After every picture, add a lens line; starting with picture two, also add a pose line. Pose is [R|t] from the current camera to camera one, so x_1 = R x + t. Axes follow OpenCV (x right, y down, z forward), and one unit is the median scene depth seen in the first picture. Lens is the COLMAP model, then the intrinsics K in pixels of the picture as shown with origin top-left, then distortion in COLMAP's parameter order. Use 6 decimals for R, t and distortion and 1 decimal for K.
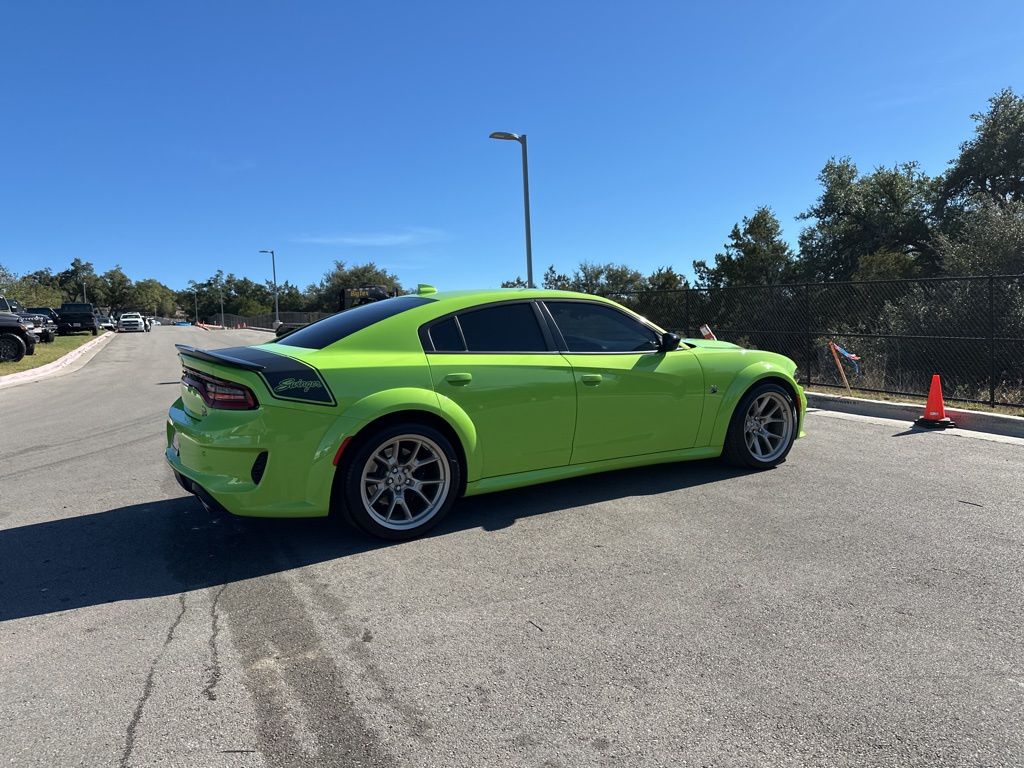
lens RADIAL K [[714.6, 0, 507.6], [0, 714.6, 388.7], [0, 0, 1]] dist [0.100550, -0.126962]
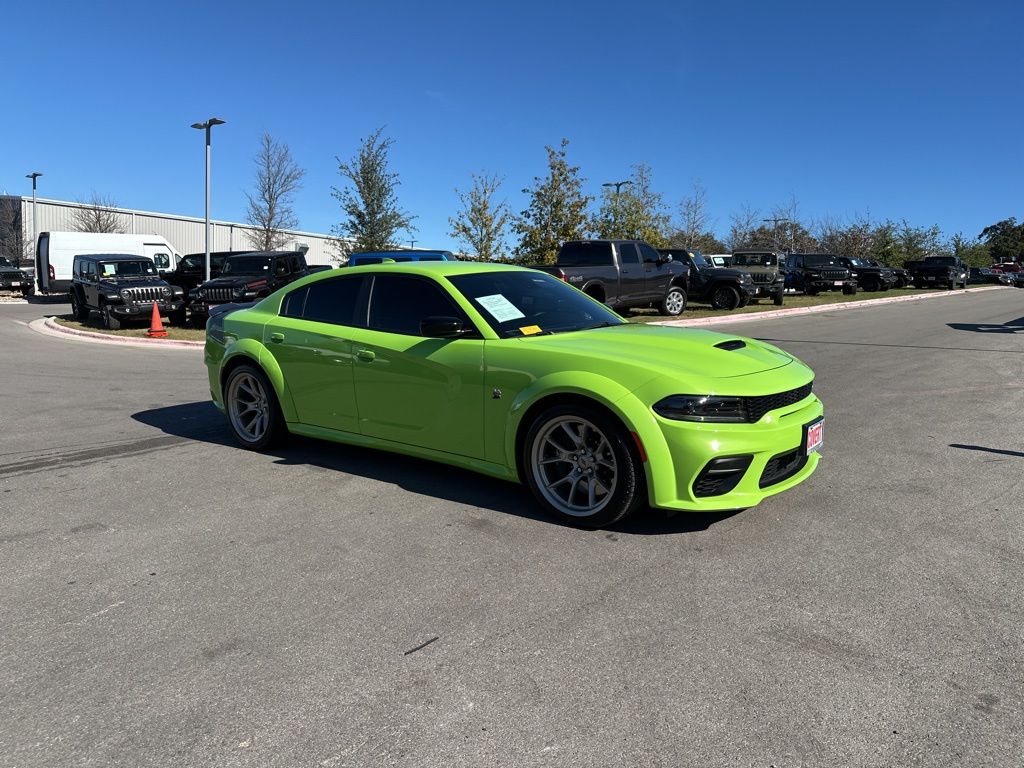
lens RADIAL K [[715.7, 0, 512.0], [0, 715.7, 393.6], [0, 0, 1]] dist [0.093118, -0.114923]
pose [[0.365029, 0.171035, -0.915151, 0.319545], [-0.103465, 0.984344, 0.142697, -0.035736], [0.925229, 0.042598, 0.377010, 0.229298]]
